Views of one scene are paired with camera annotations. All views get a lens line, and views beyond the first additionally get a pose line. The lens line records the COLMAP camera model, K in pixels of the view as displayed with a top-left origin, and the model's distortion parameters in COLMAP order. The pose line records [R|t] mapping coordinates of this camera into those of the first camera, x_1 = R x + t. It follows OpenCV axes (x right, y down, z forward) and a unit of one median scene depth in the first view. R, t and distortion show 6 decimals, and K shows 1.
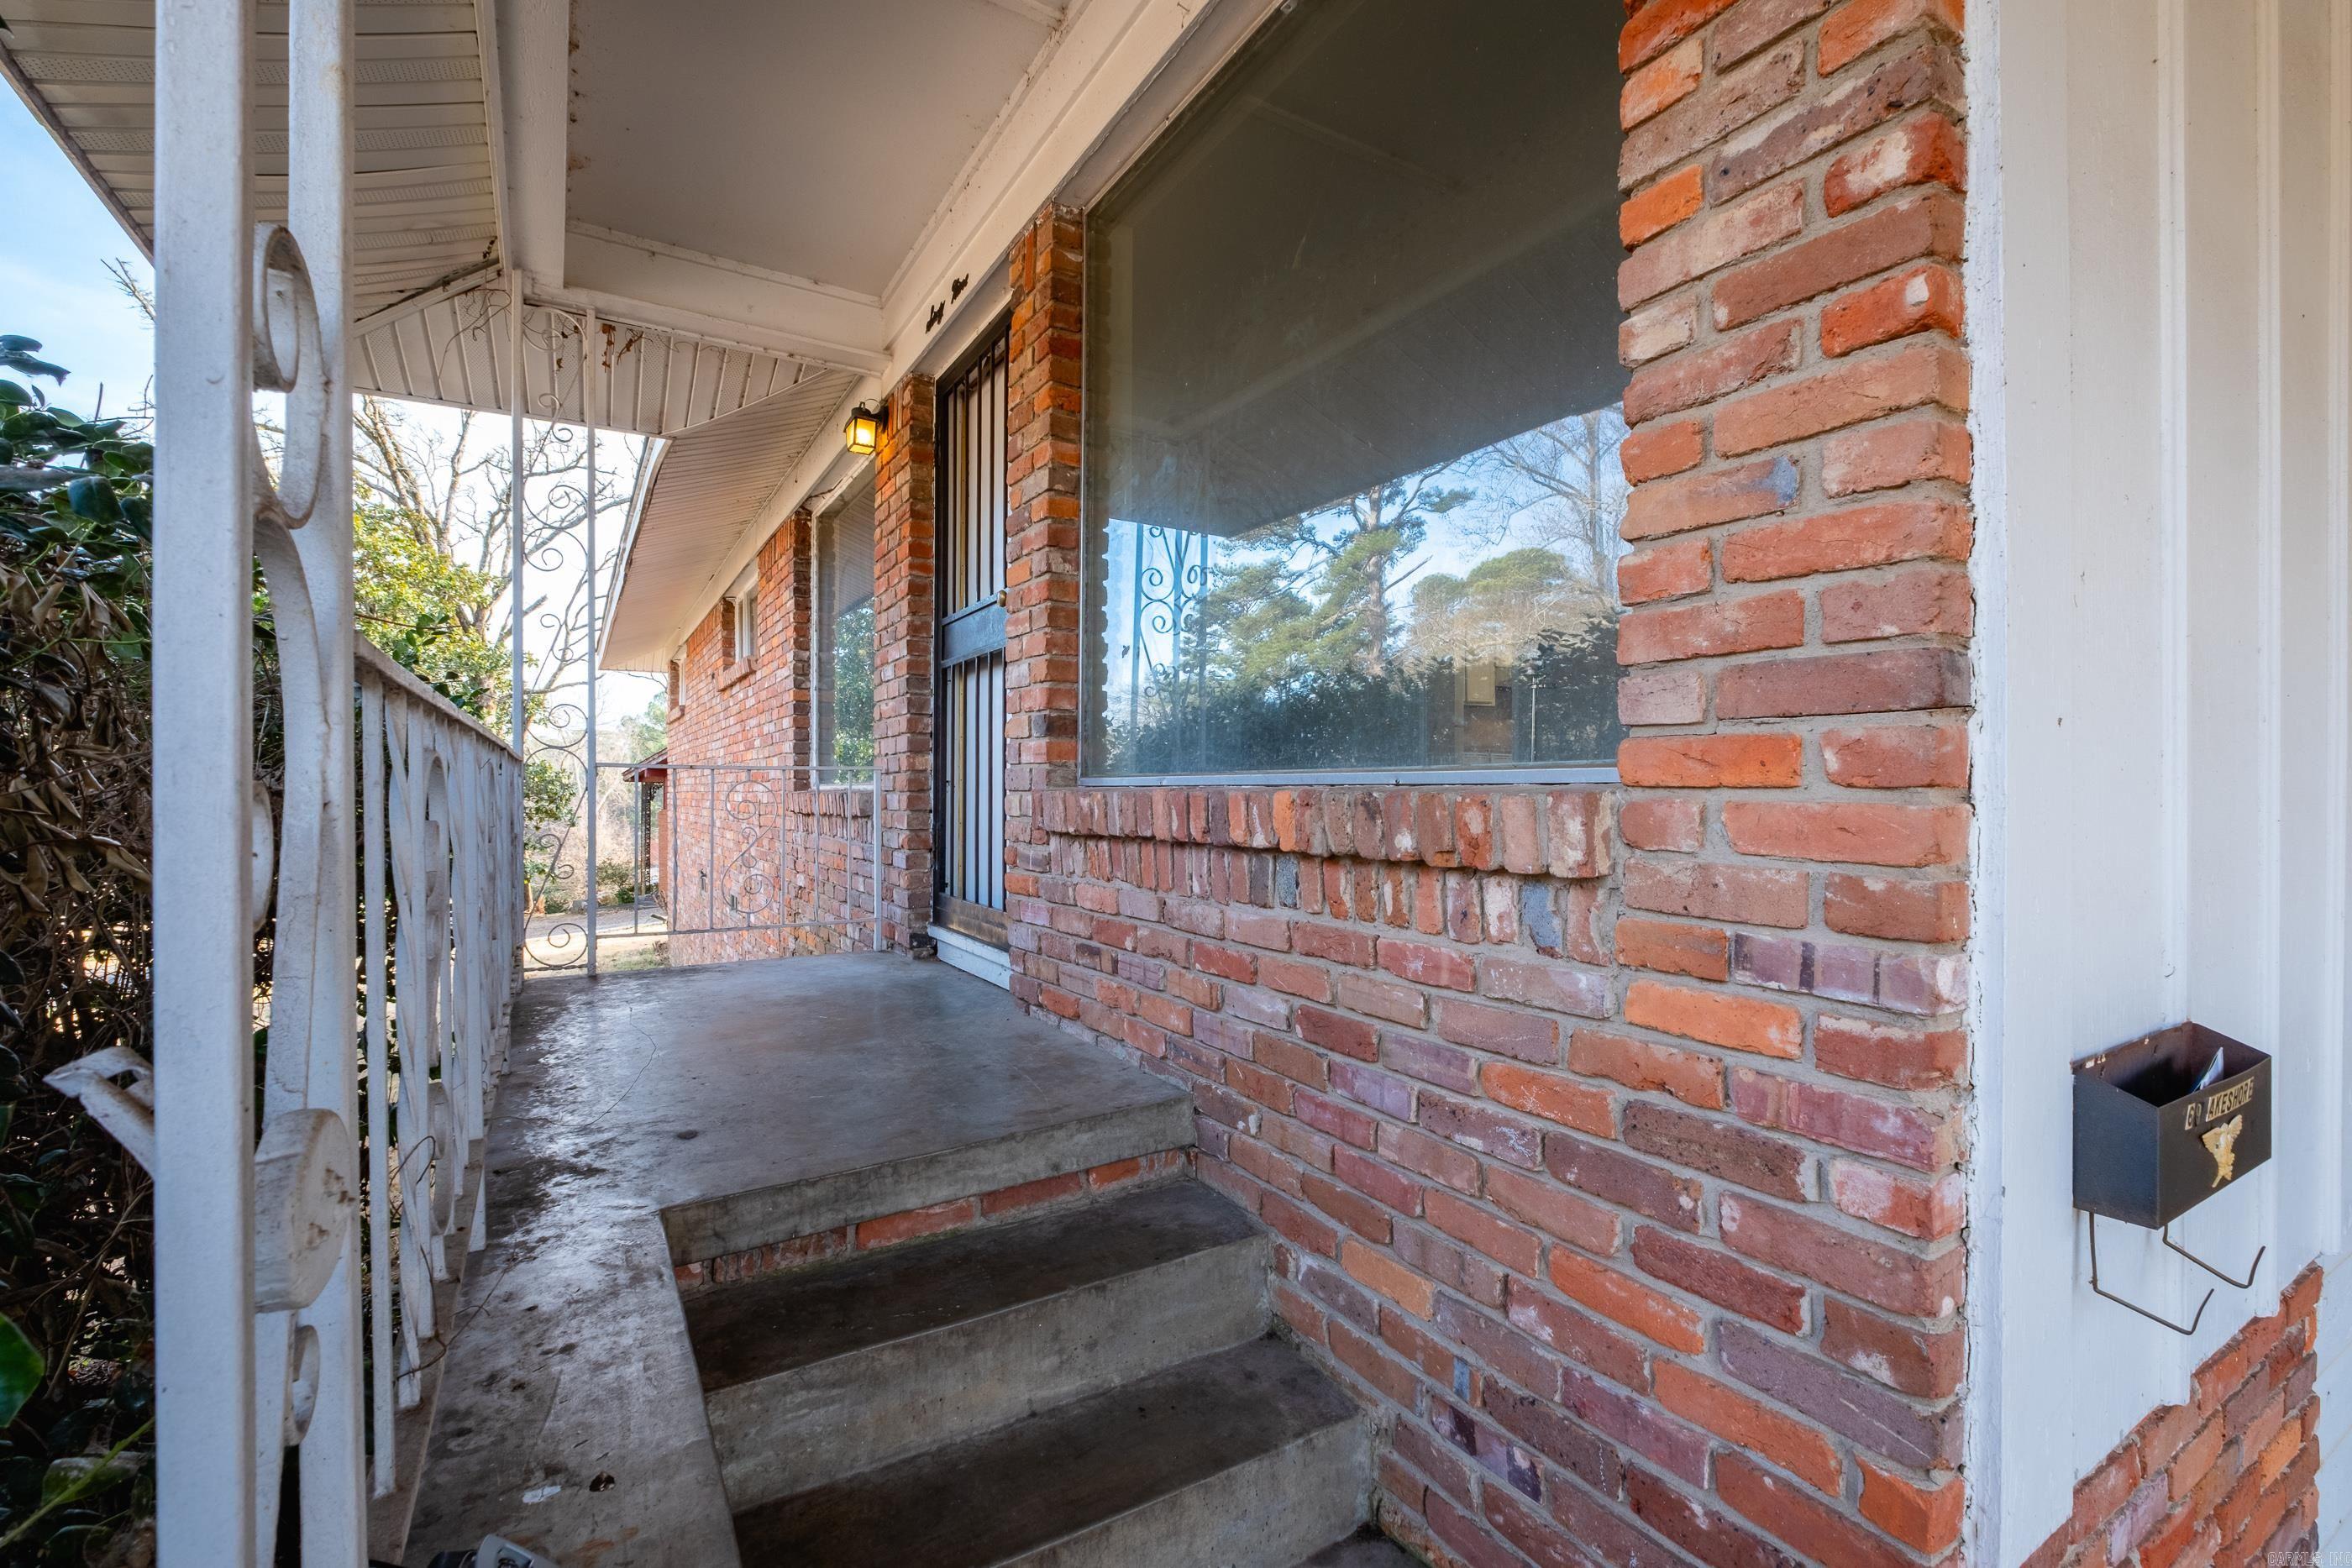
lens RADIAL K [[1032.7, 0, 1197.6], [0, 1032.7, 786.1], [0, 0, 1]] dist [0.001009, -0.000490]
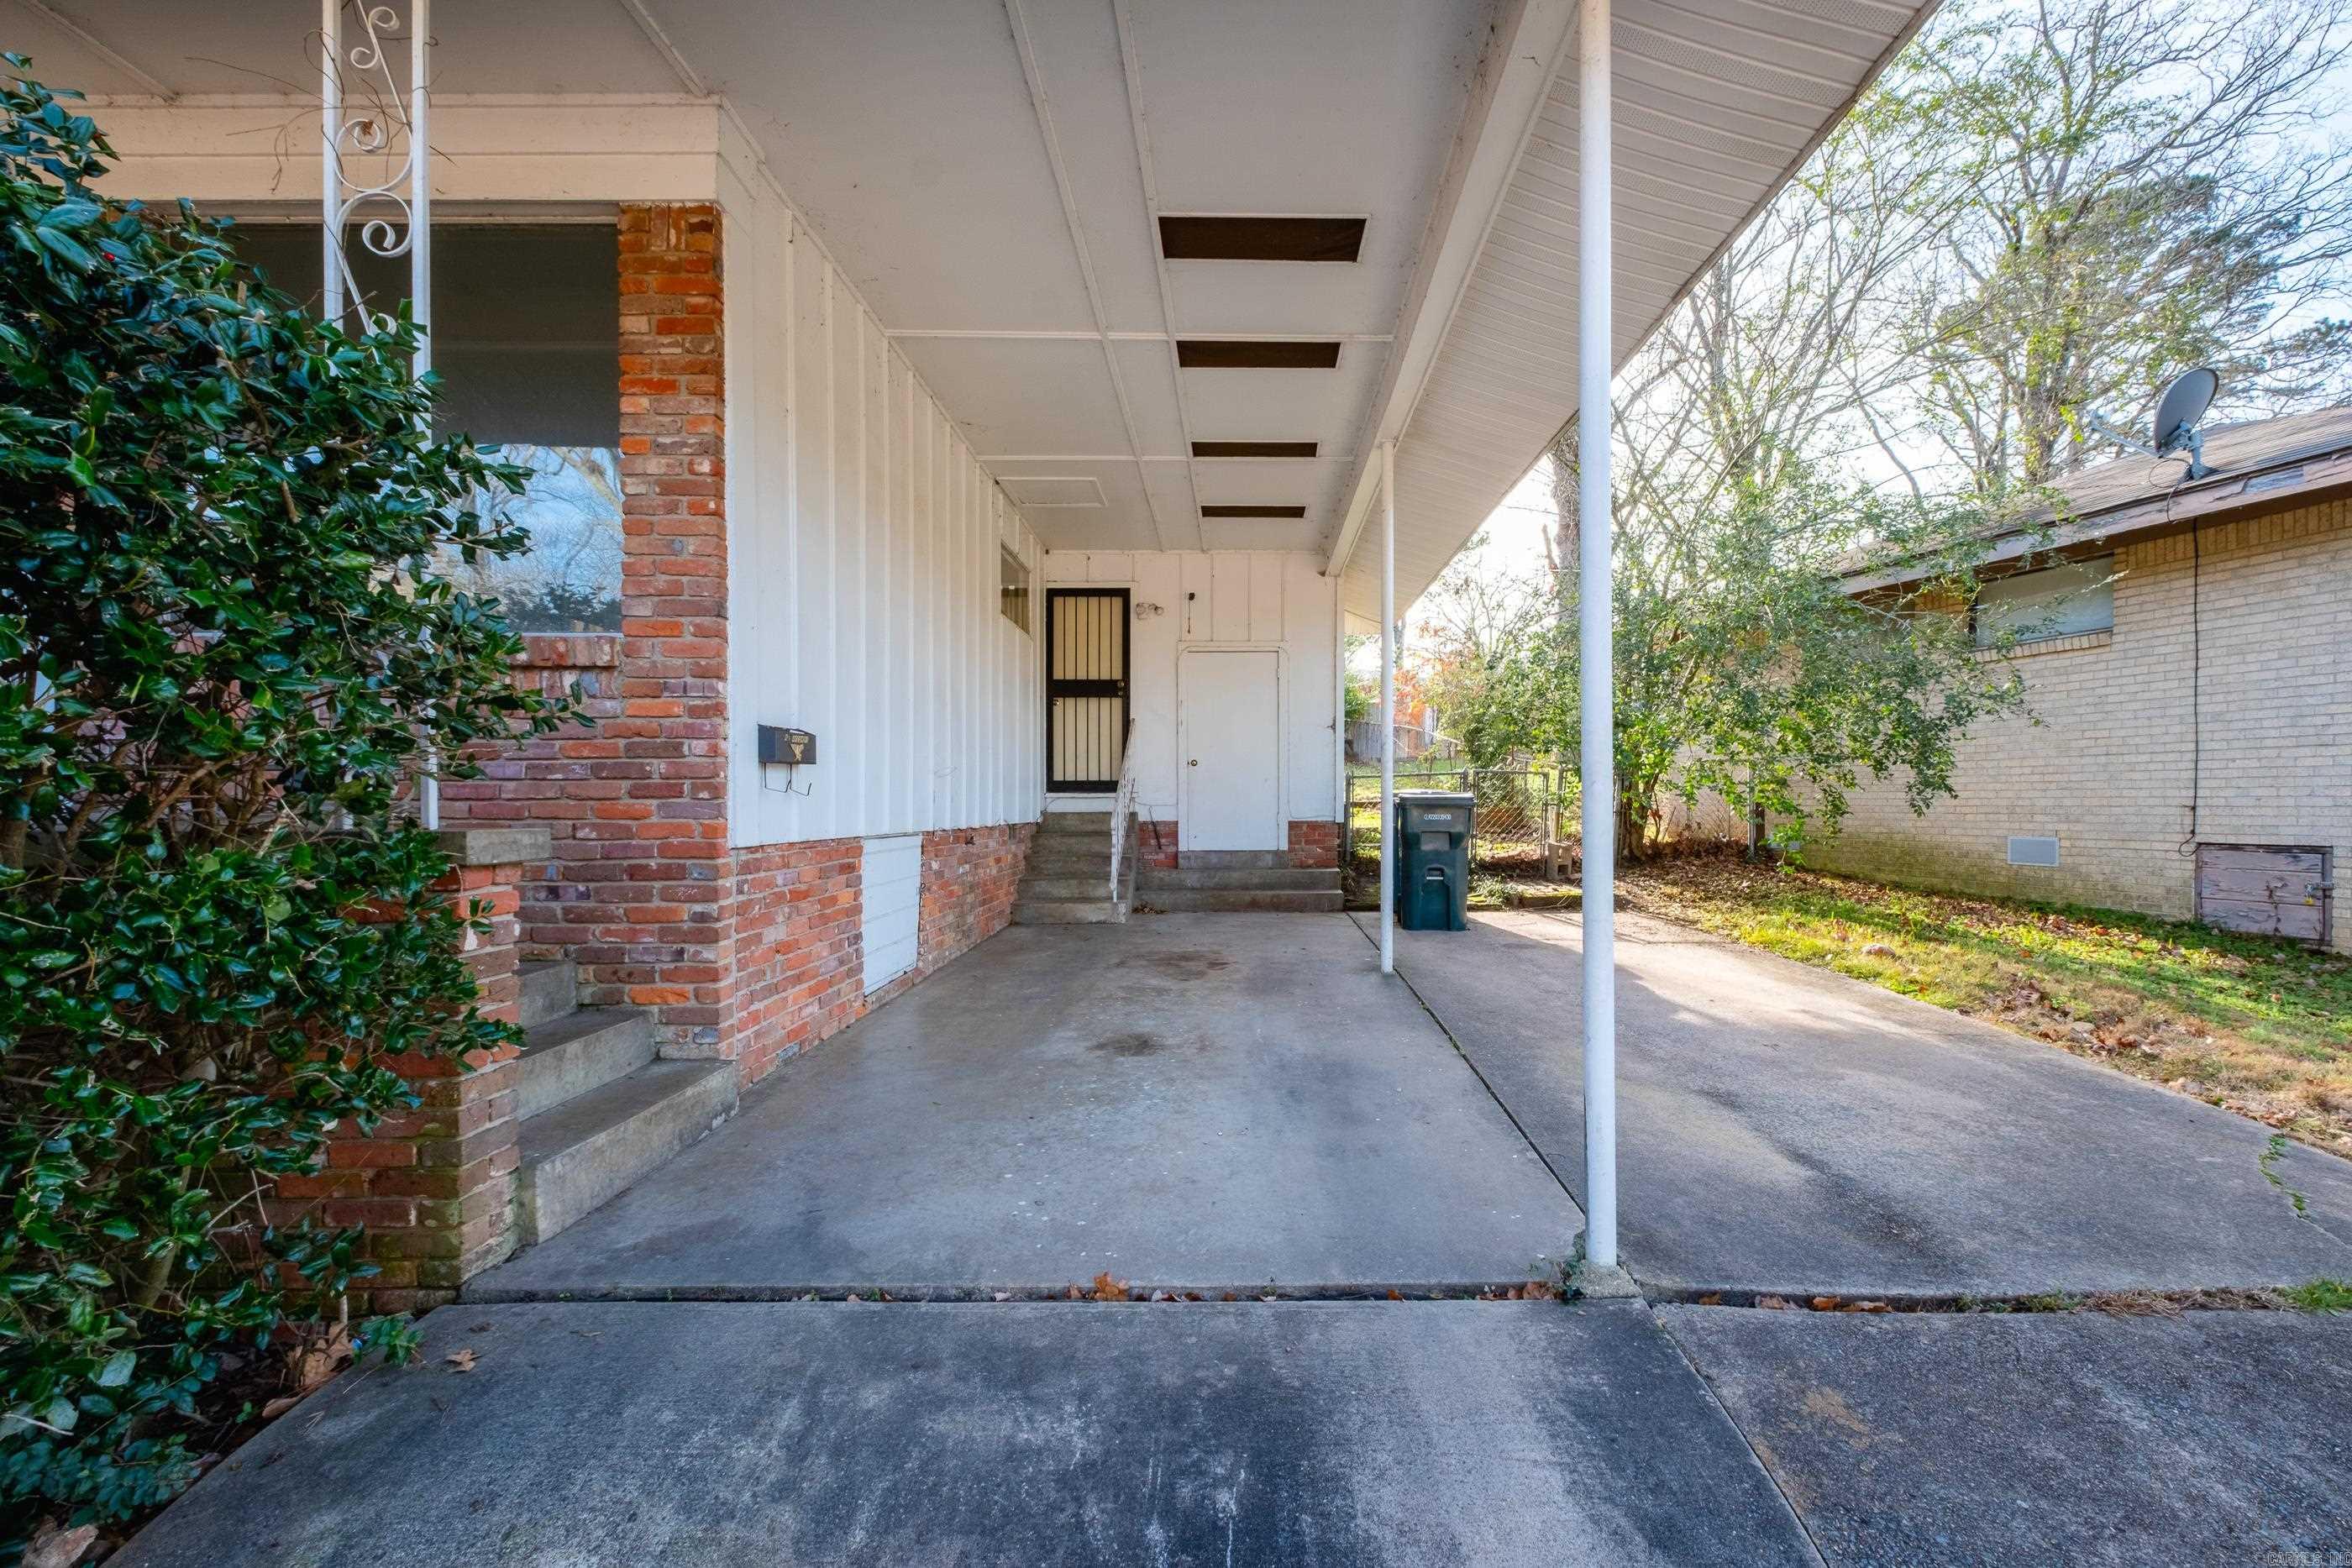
lens RADIAL K [[1036.3, 0, 1248.2], [0, 1036.3, 818.0], [0, 0, 1]] dist [0.001503, -0.000804]
pose [[0.513595, -0.012898, 0.857936, -1.249818], [0.001090, 0.999896, 0.014380, 0.490466], [-0.858032, -0.006450, 0.513556, -2.106916]]
